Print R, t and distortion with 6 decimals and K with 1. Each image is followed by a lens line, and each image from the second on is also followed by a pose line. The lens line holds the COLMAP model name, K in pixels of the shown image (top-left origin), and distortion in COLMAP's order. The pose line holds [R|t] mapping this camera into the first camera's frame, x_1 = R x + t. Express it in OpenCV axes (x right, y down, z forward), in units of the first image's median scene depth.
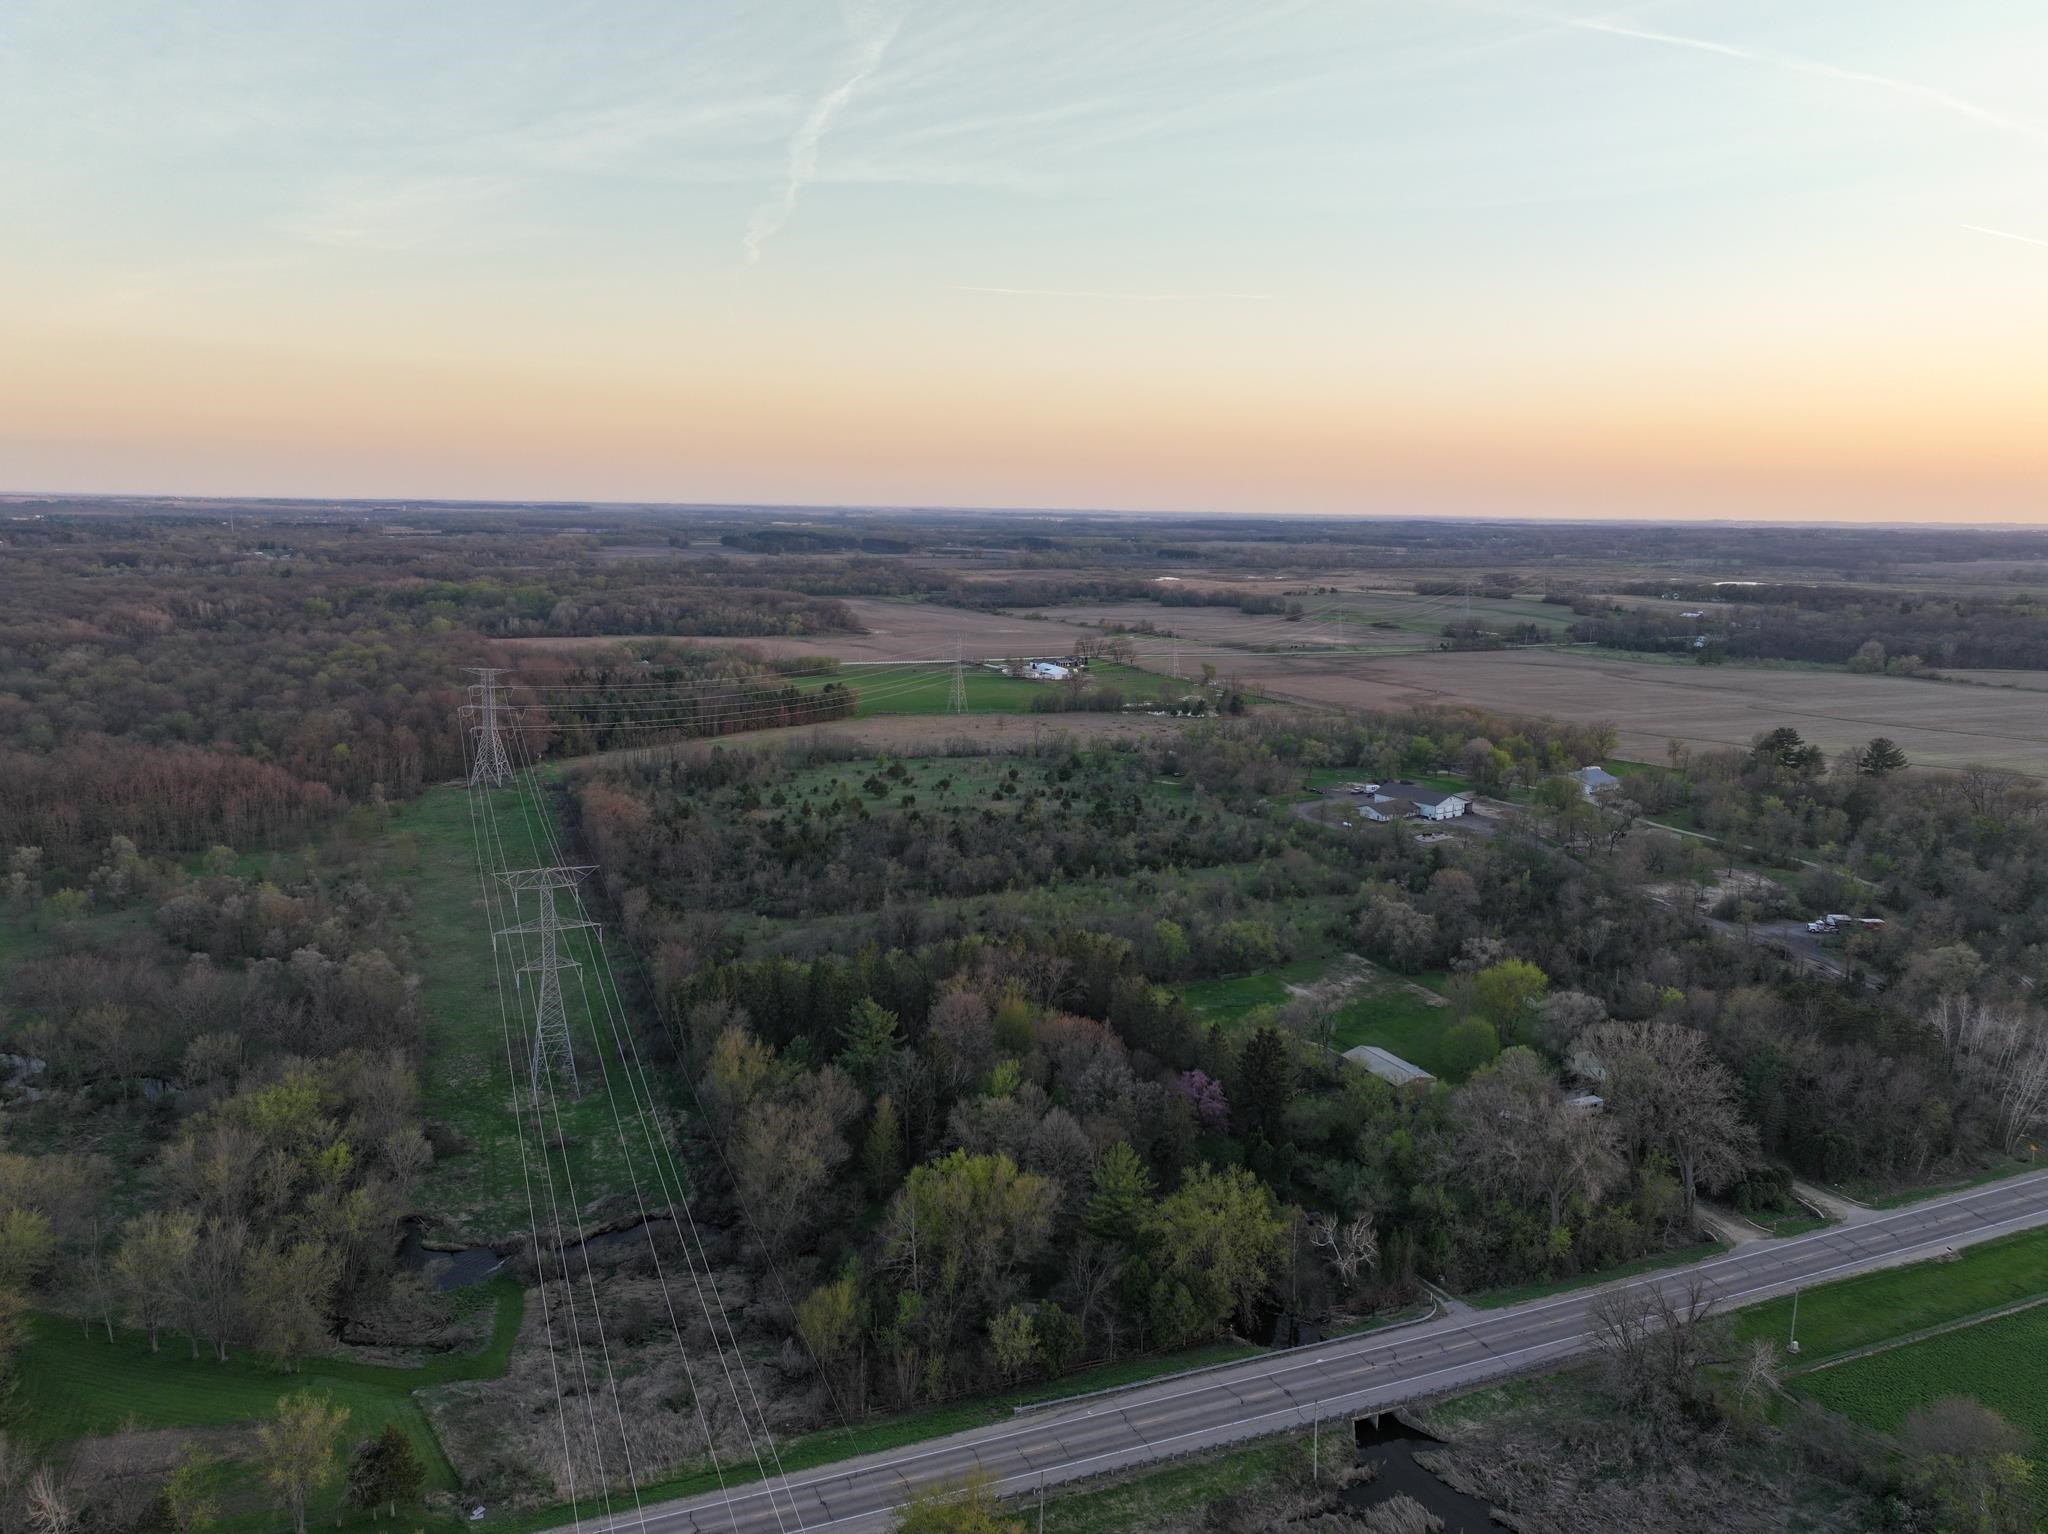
lens RADIAL K [[1433.1, 0, 1031.1], [0, 1433.1, 759.8], [0, 0, 1]] dist [-0.003137, 0.022022]
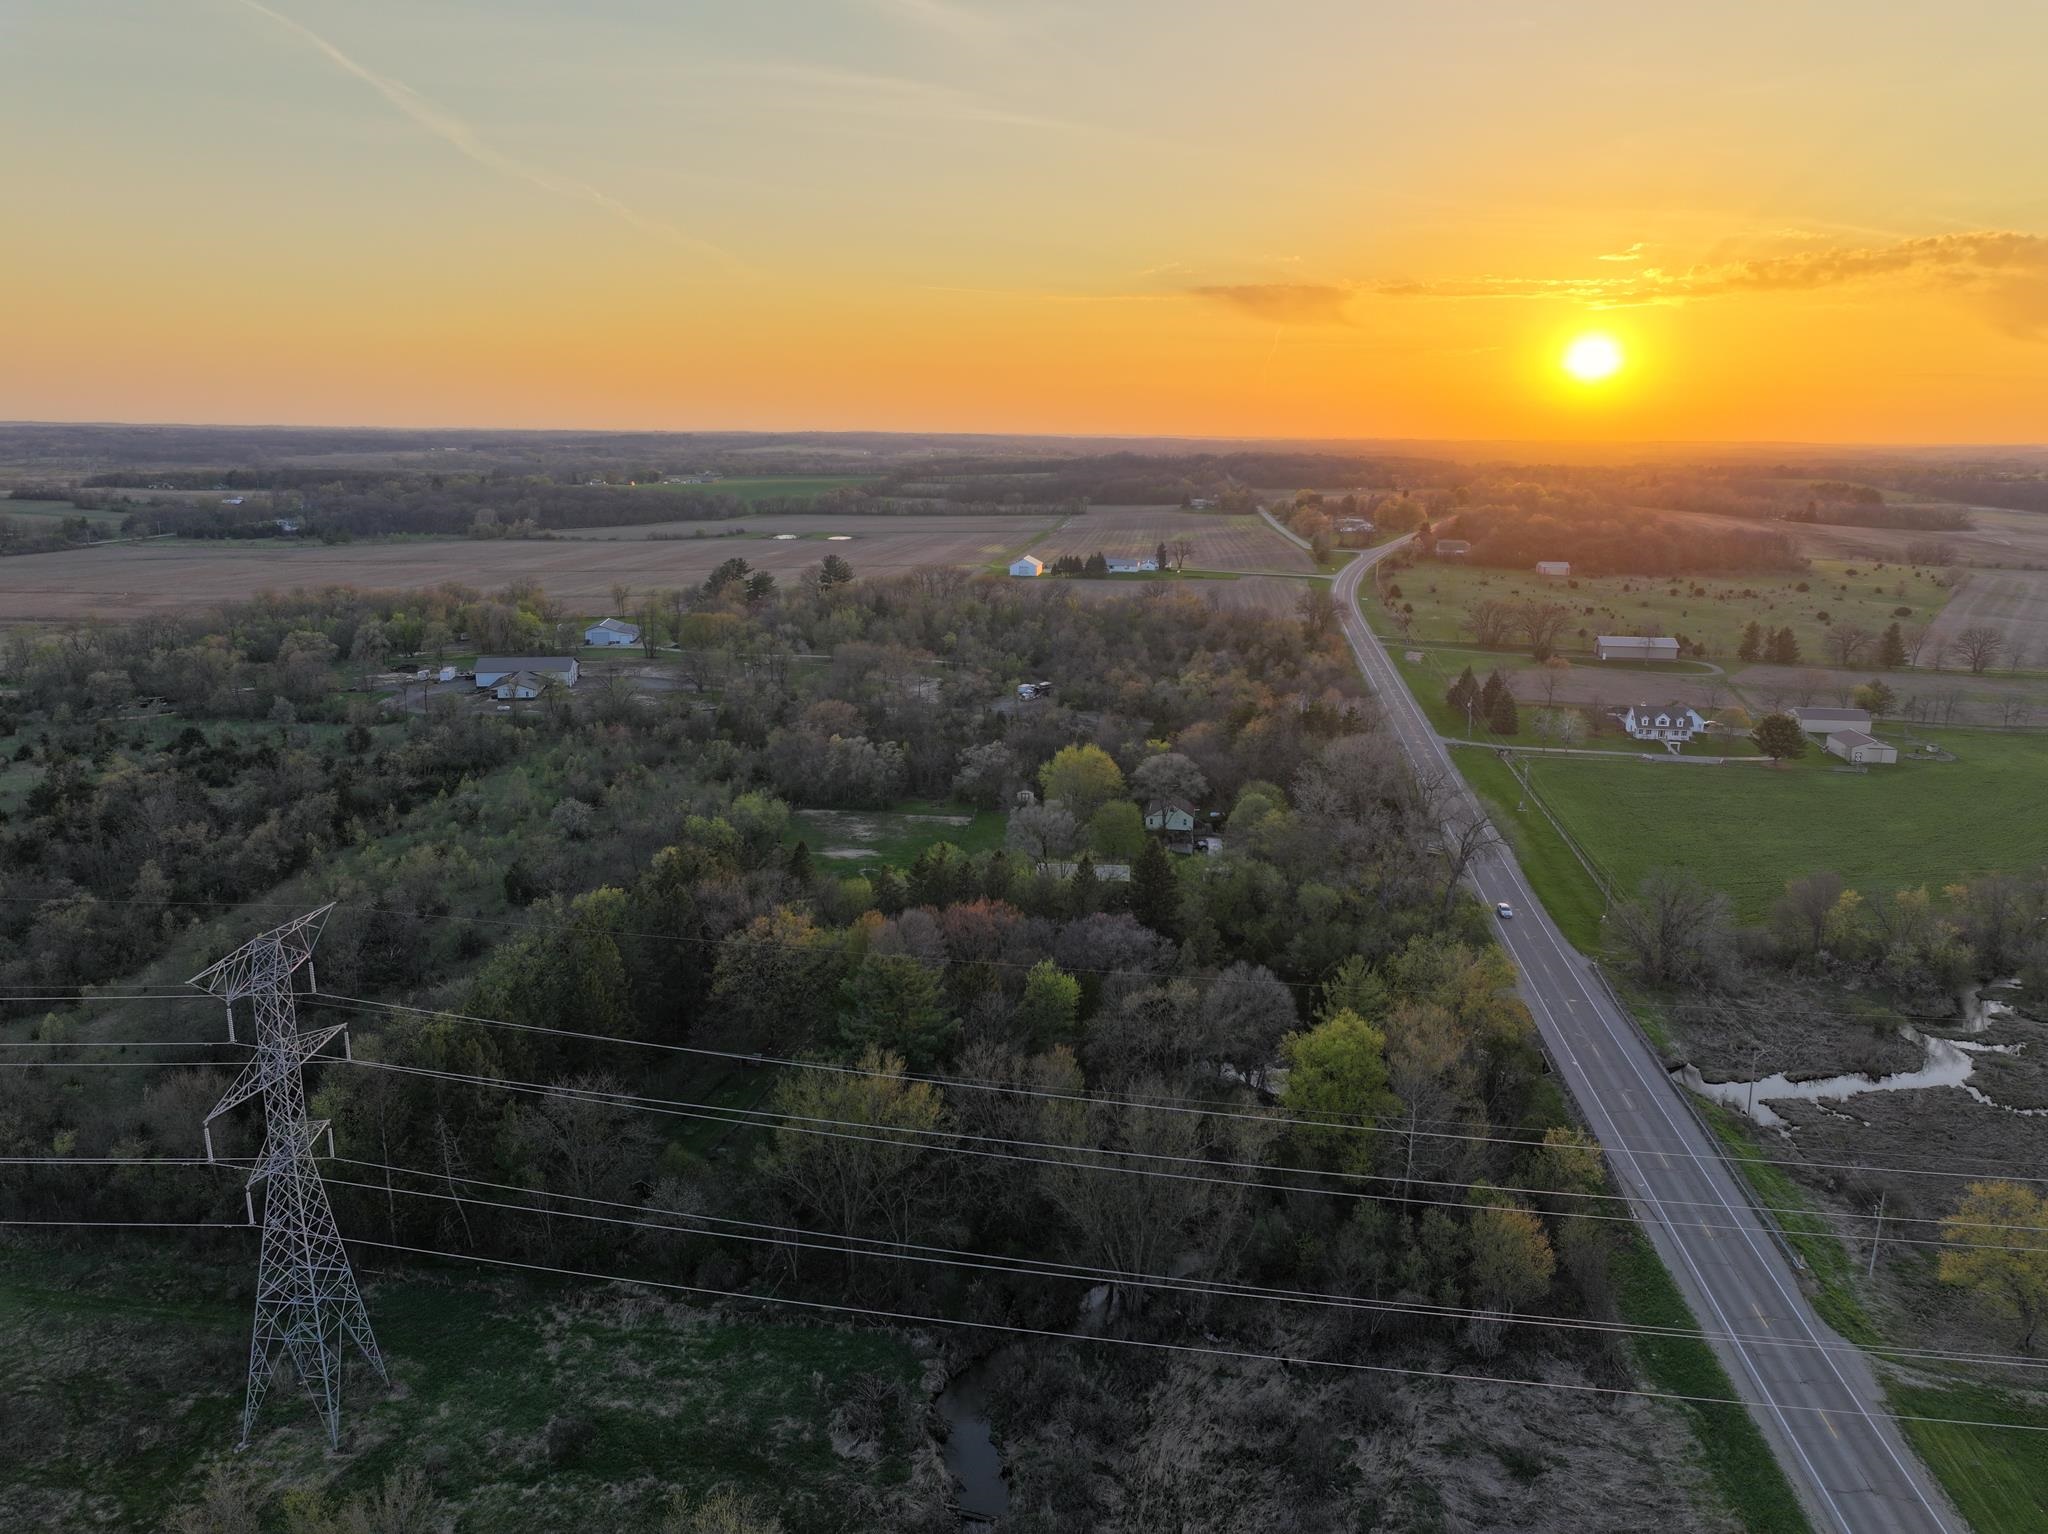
lens RADIAL K [[1433.1, 0, 1031.1], [0, 1433.1, 759.8], [0, 0, 1]] dist [-0.003137, 0.022022]
pose [[0.480337, -0.206126, 0.852519, -0.471443], [0.150977, 0.976915, 0.151137, -0.006143], [-0.863992, 0.056114, 0.500368, 0.461272]]
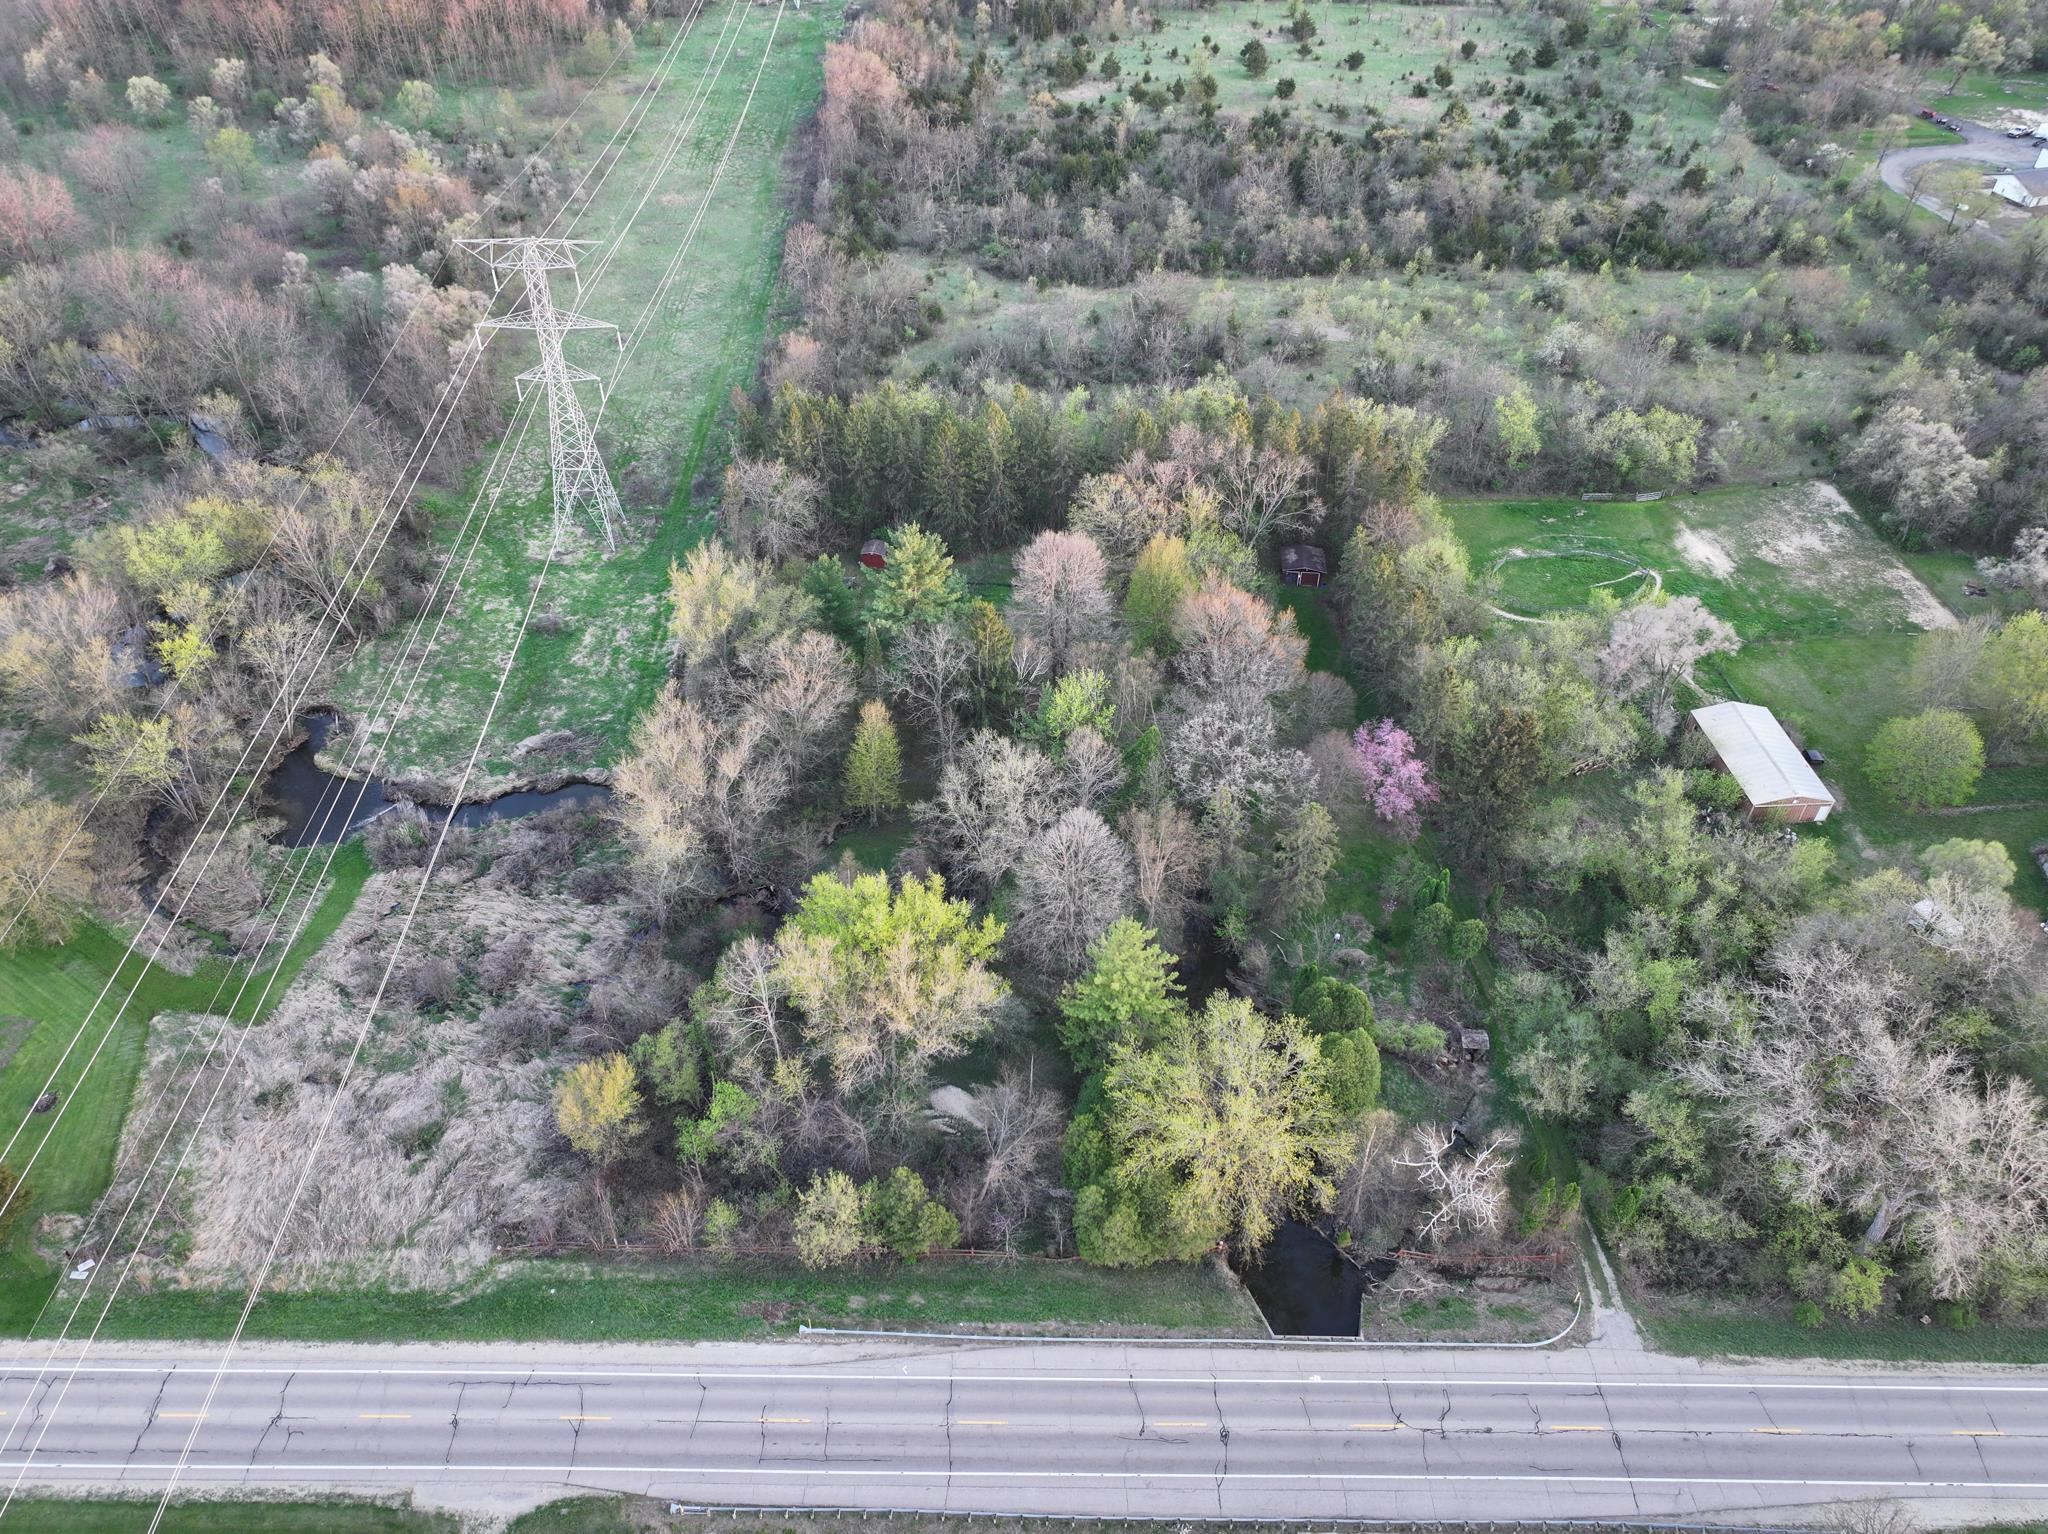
lens RADIAL K [[1422.7, 0, 1034.2], [0, 1422.7, 770.6], [0, 0, 1]] dist [-0.007450, 0.027243]
pose [[0.928838, 0.240069, -0.282181, 0.113388], [-0.061832, 0.851419, 0.520829, -0.061584], [0.365289, -0.466318, 0.805675, 0.336129]]
